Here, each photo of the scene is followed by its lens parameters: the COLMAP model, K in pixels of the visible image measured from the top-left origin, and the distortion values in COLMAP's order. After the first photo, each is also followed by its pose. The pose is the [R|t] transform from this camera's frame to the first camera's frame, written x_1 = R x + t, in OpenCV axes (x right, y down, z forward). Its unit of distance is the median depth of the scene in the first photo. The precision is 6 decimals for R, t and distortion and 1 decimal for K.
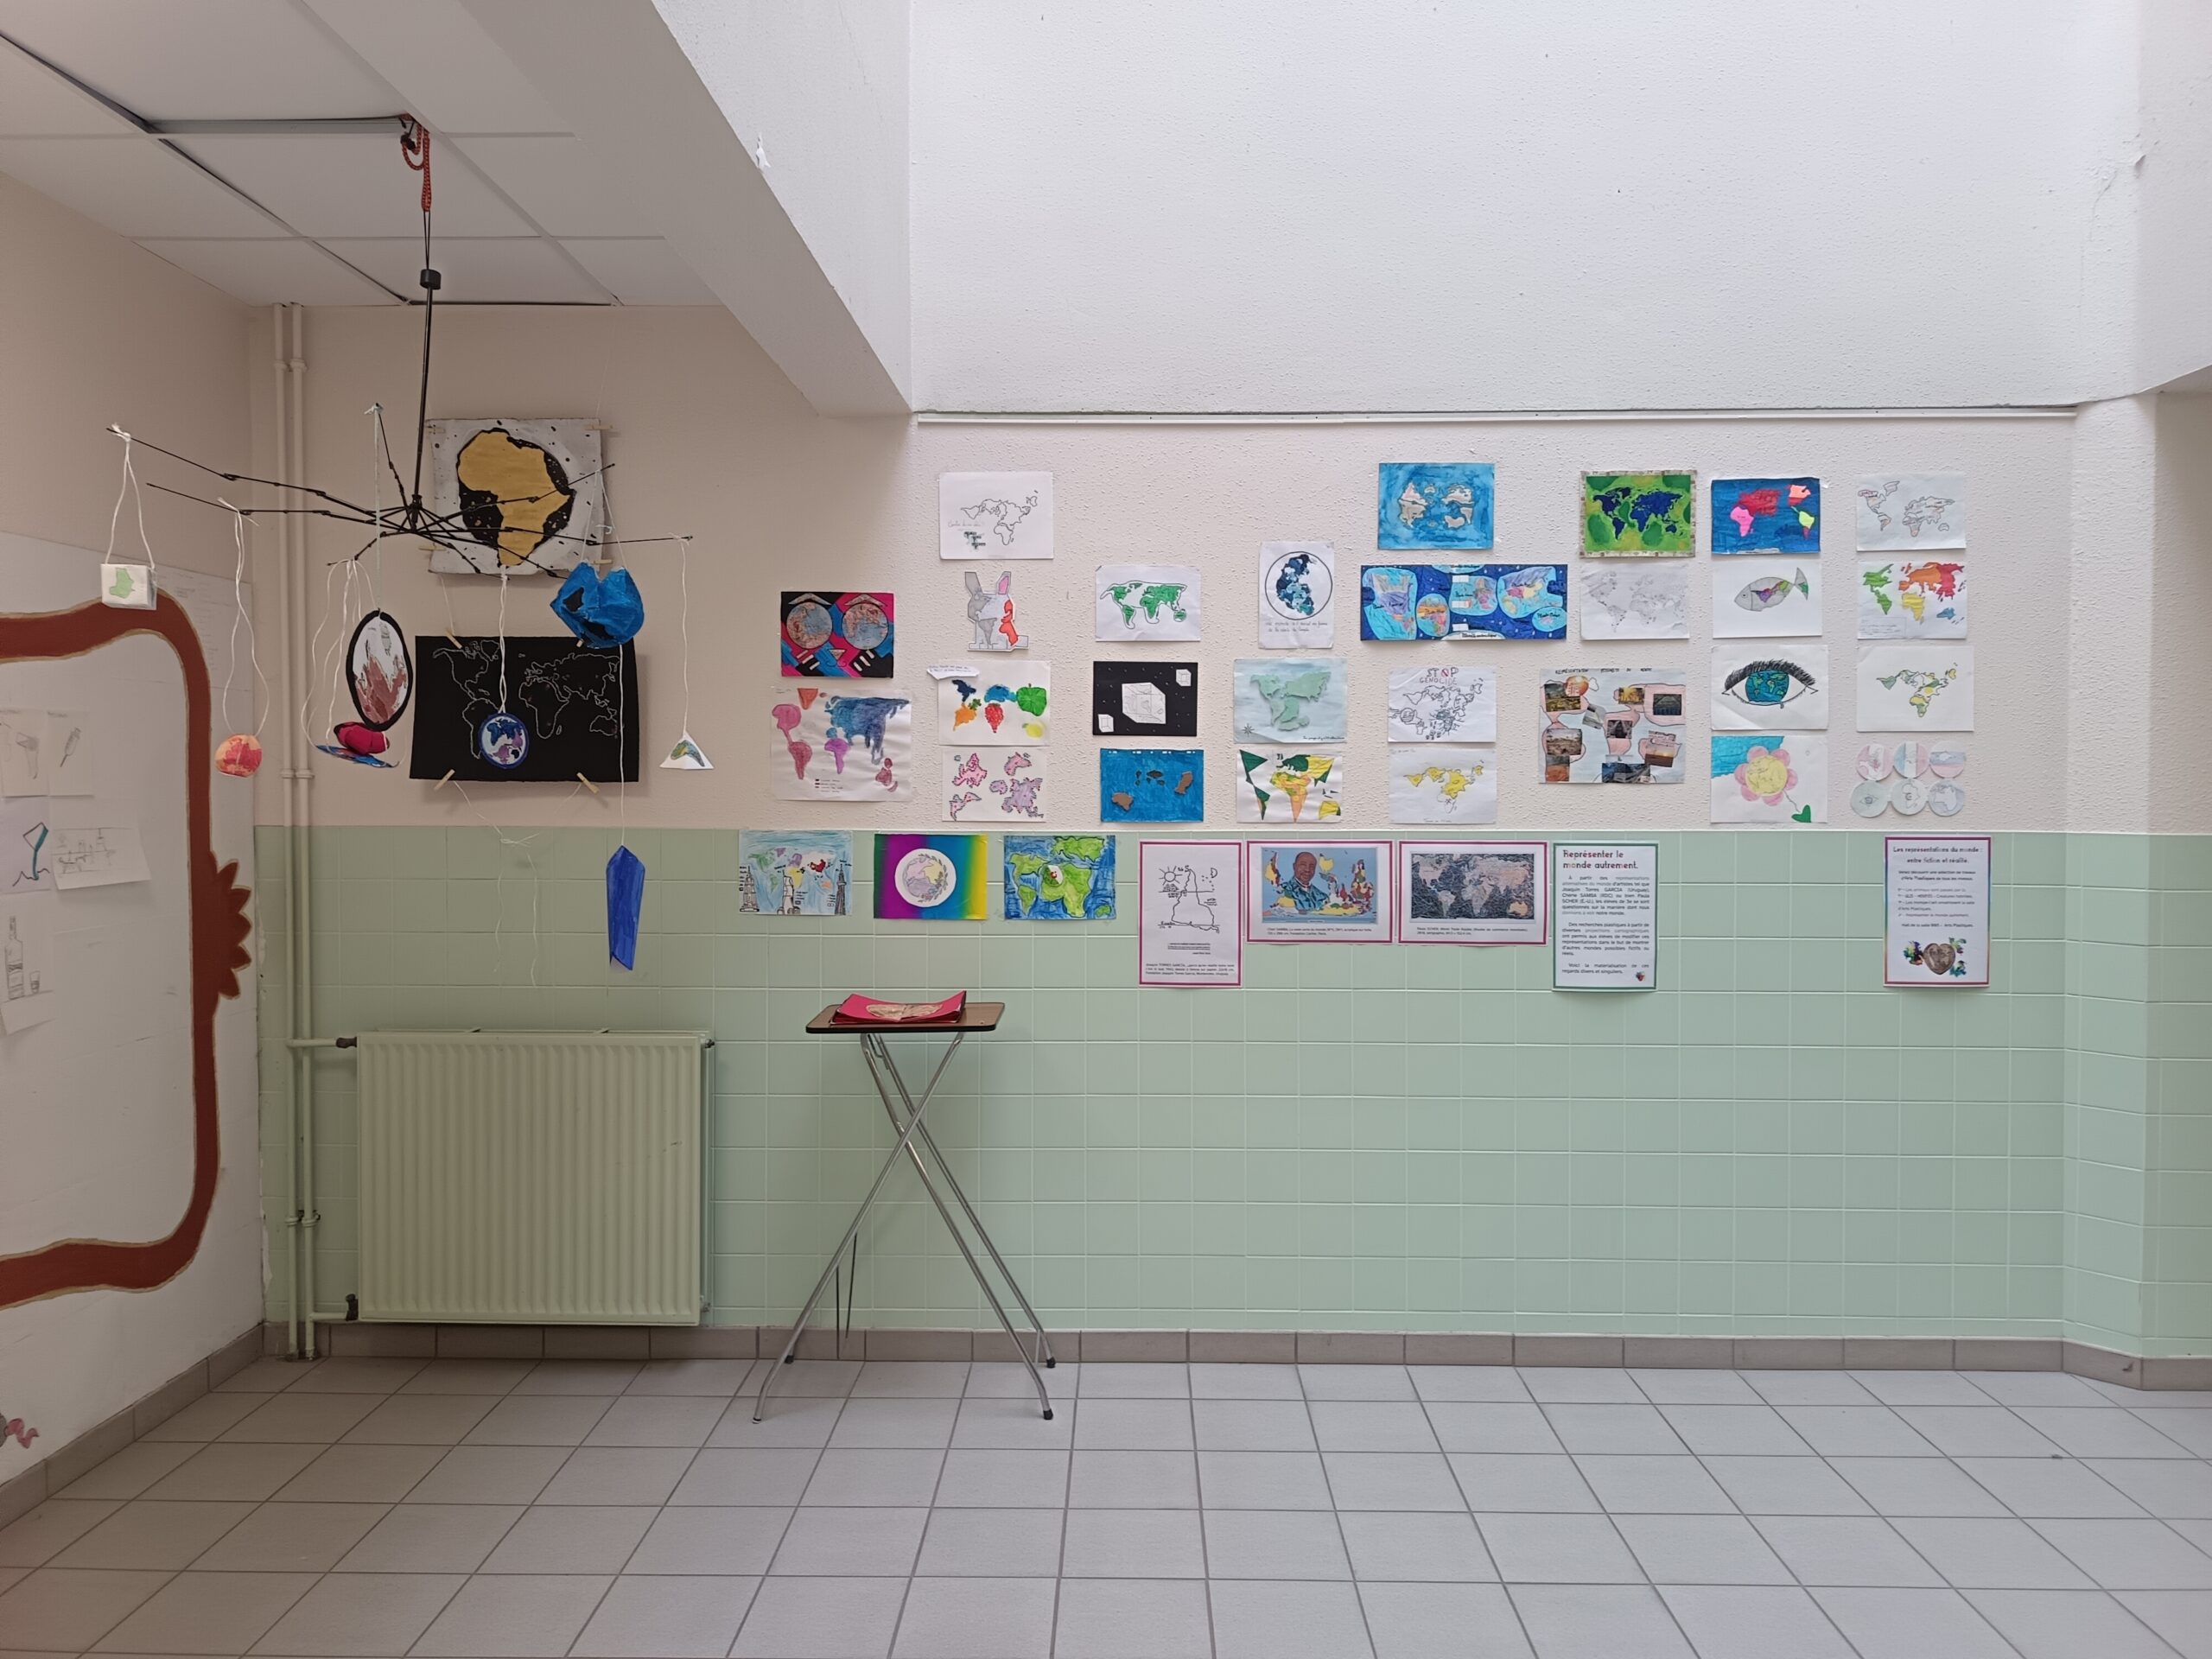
lens RADIAL K [[1535.8, 0, 1118.9], [0, 1535.8, 824.9], [0, 0, 1]] dist [0.083732, -0.115115]
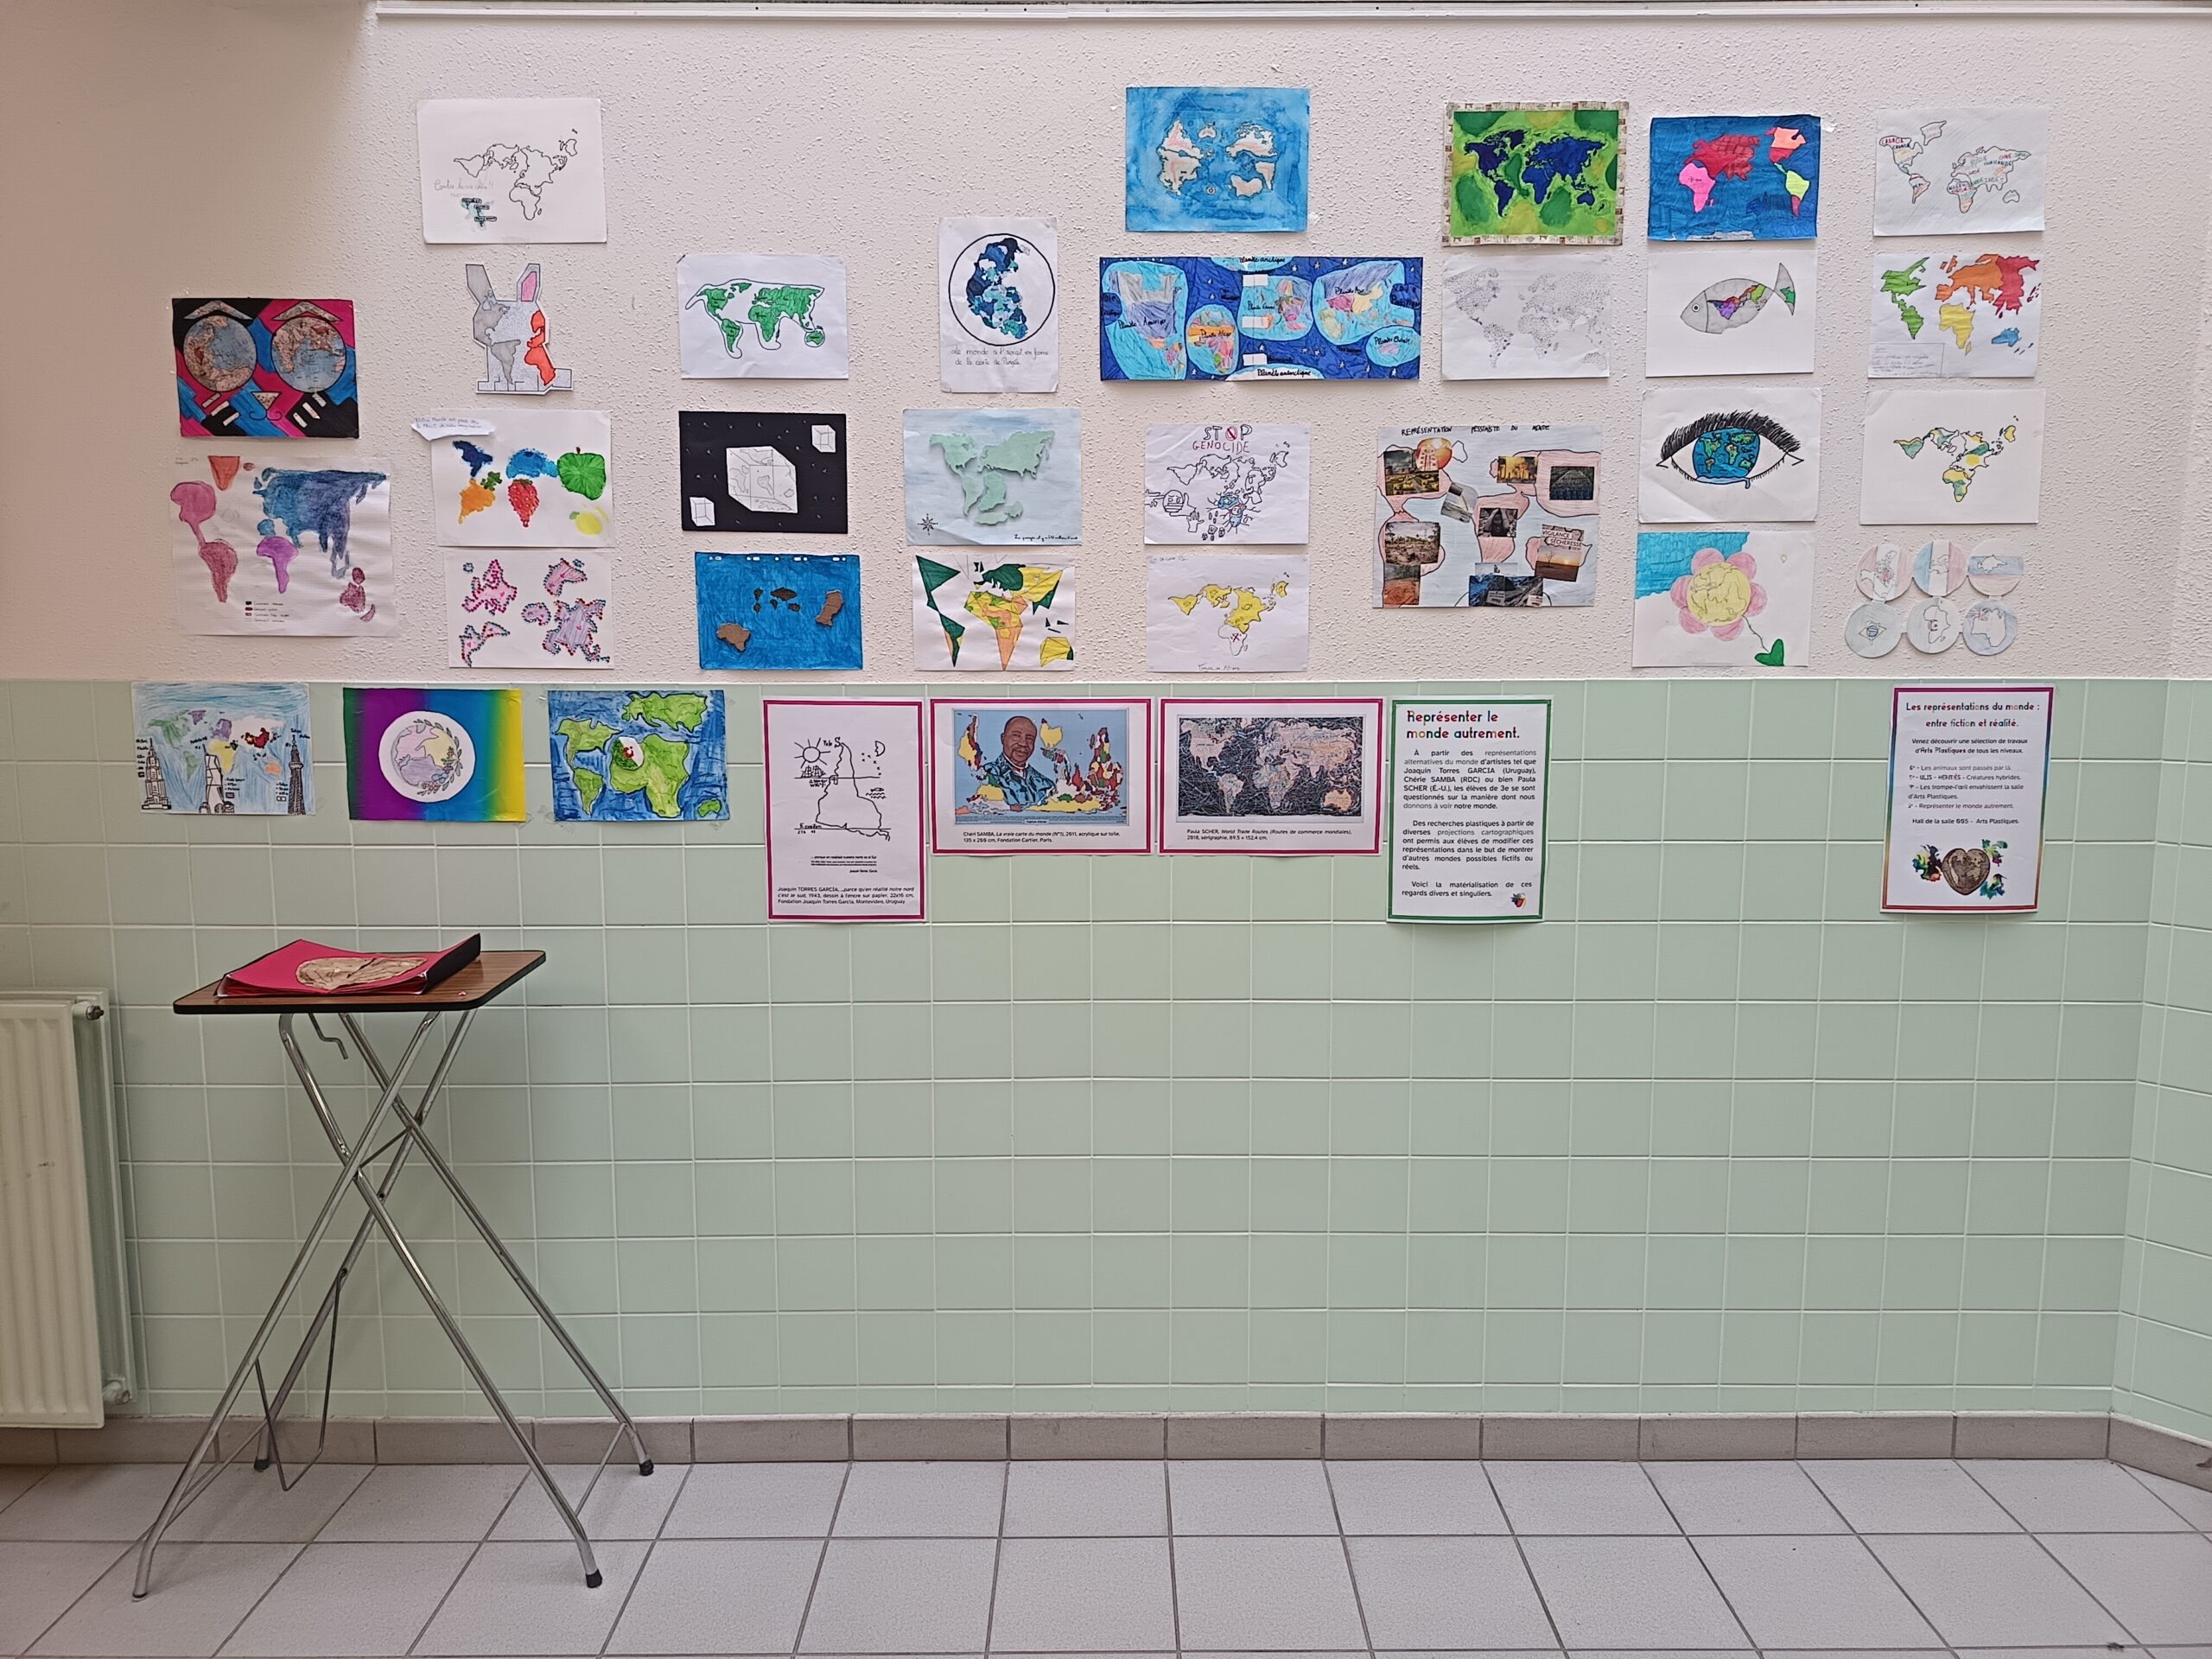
lens RADIAL K [[1535.8, 0, 1118.9], [0, 1535.8, 824.9], [0, 0, 1]] dist [0.083732, -0.115115]
pose [[0.999749, -0.005302, 0.021774, 0.150387], [0.003012, 0.994585, 0.103887, -0.003810], [-0.022207, -0.103795, 0.994351, 0.347497]]
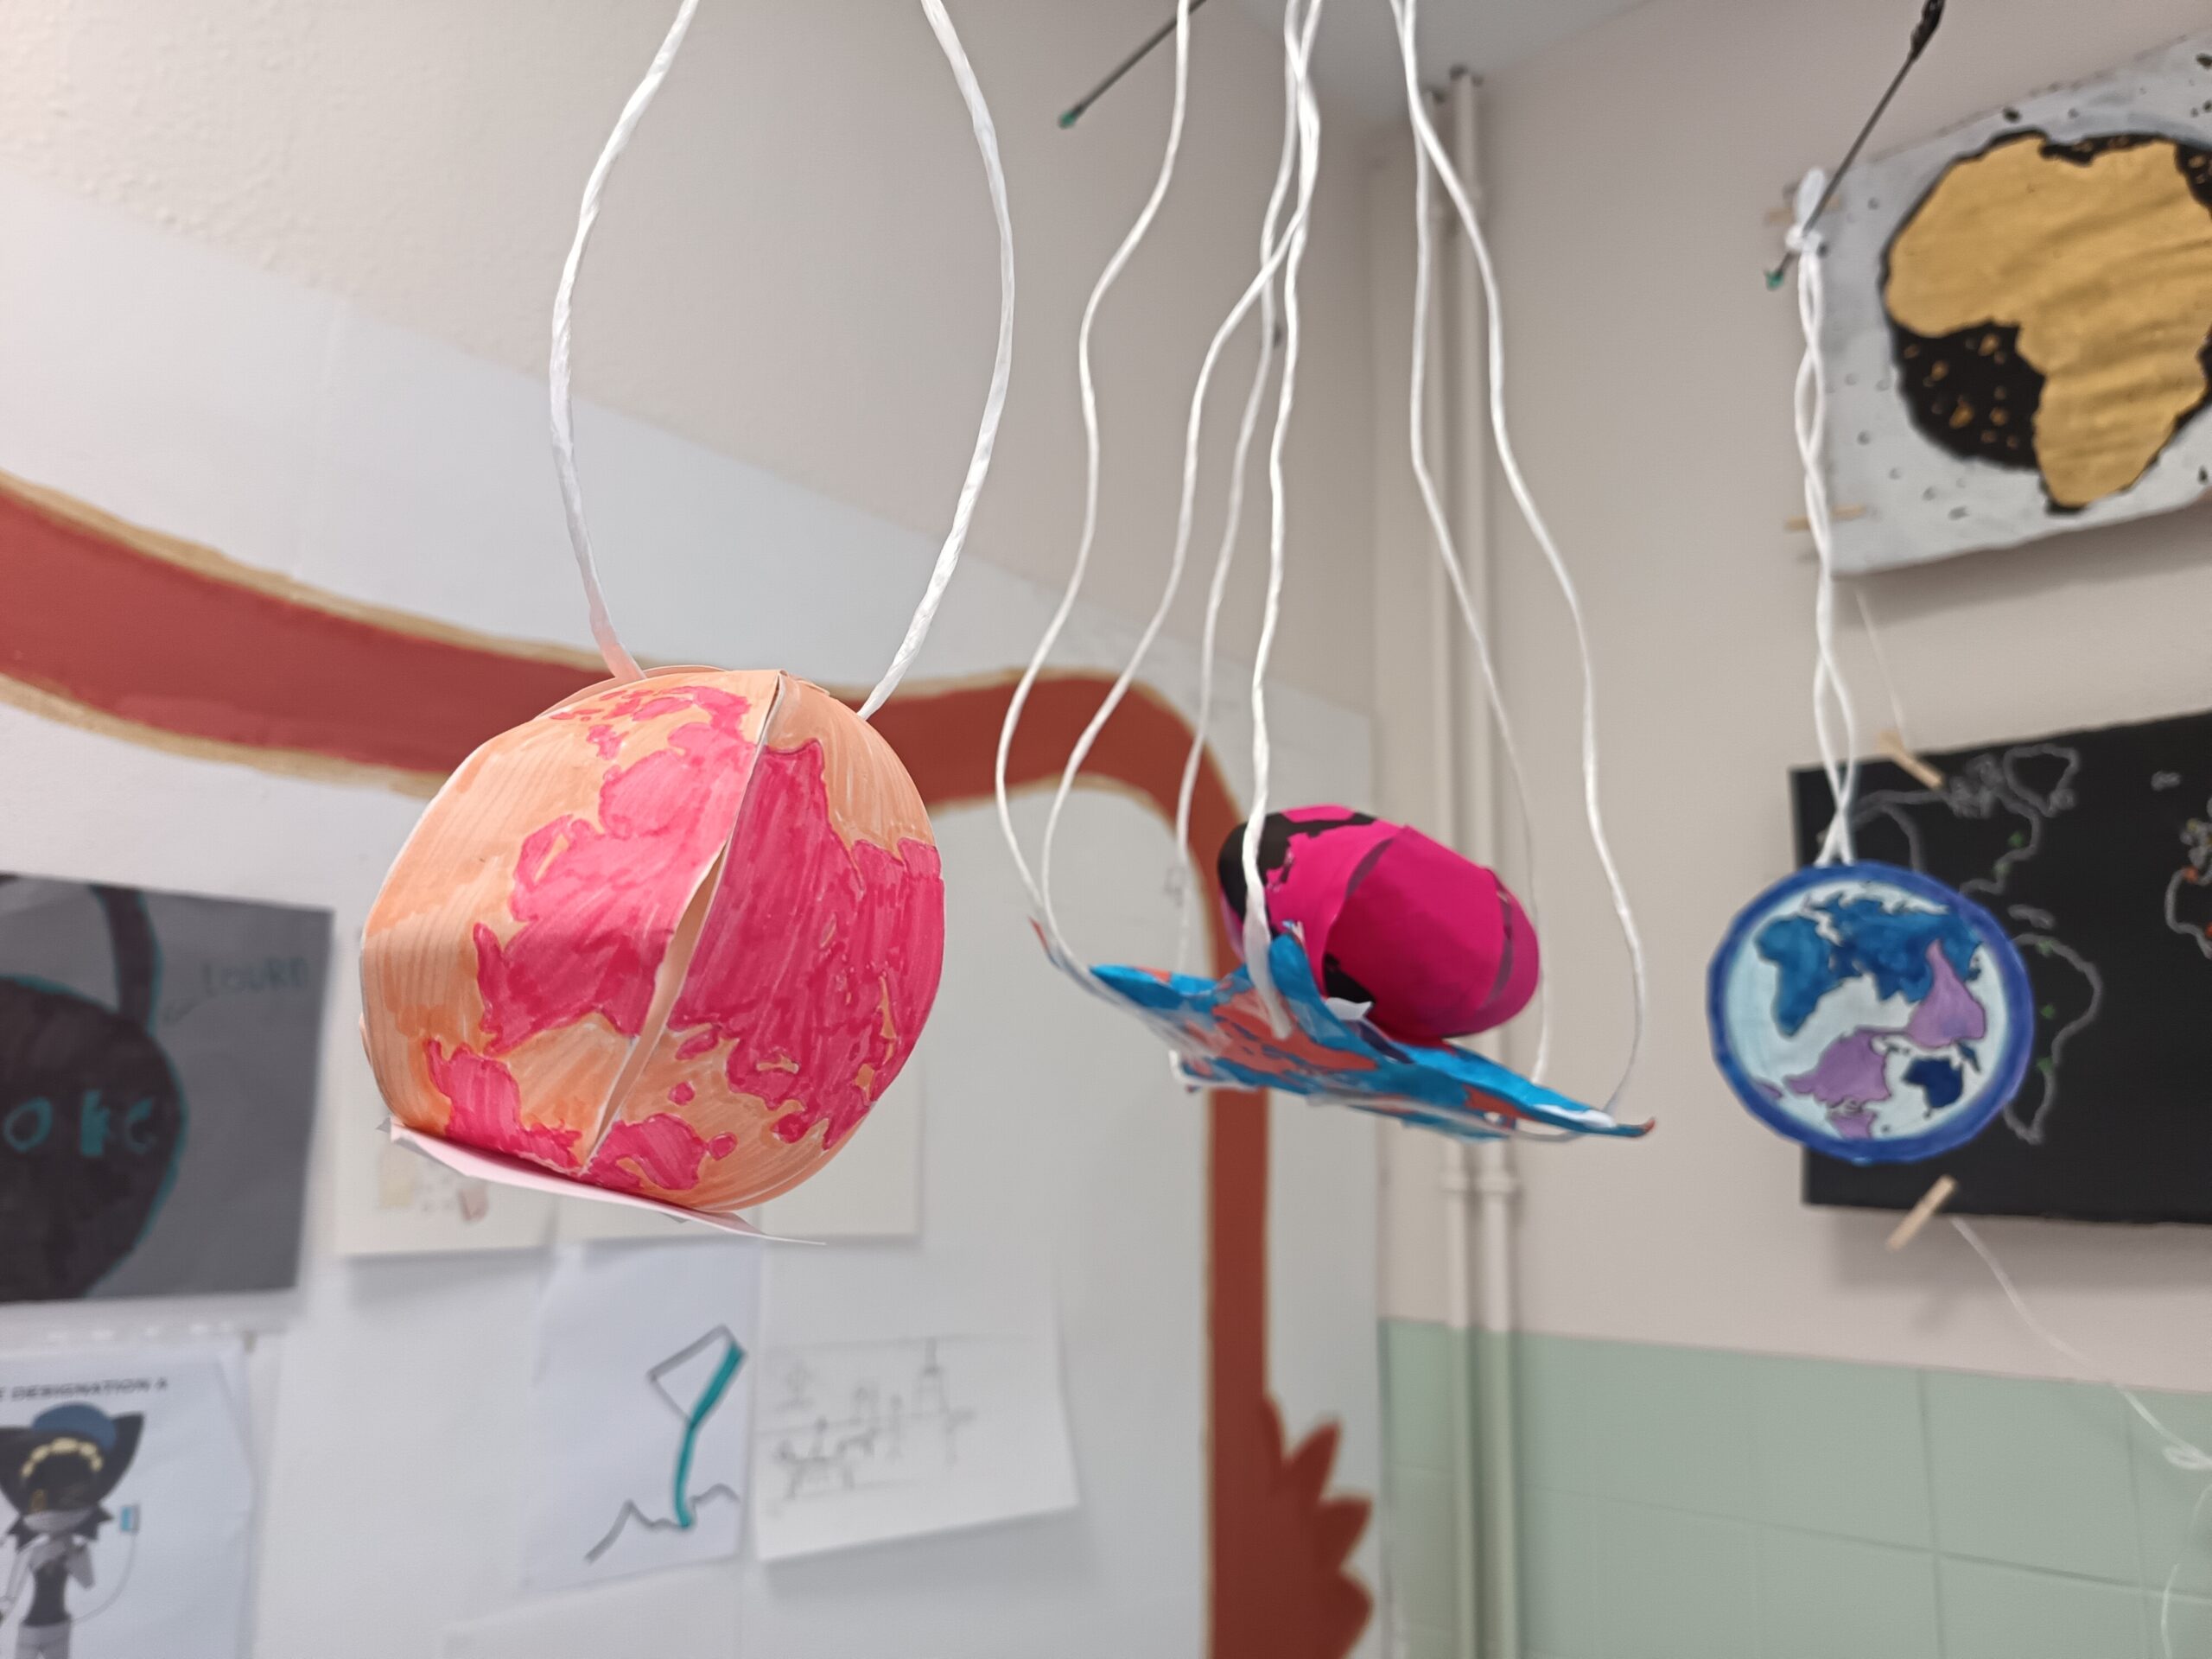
lens RADIAL K [[1586.8, 0, 1095.6], [0, 1586.8, 826.7], [0, 0, 1]] dist [-0.015396, -0.001282]
pose [[0.749883, -0.125753, -0.649509, -0.344198], [-0.044713, 0.969889, -0.239406, -0.021365], [0.660058, 0.208568, 0.721681, 0.656455]]
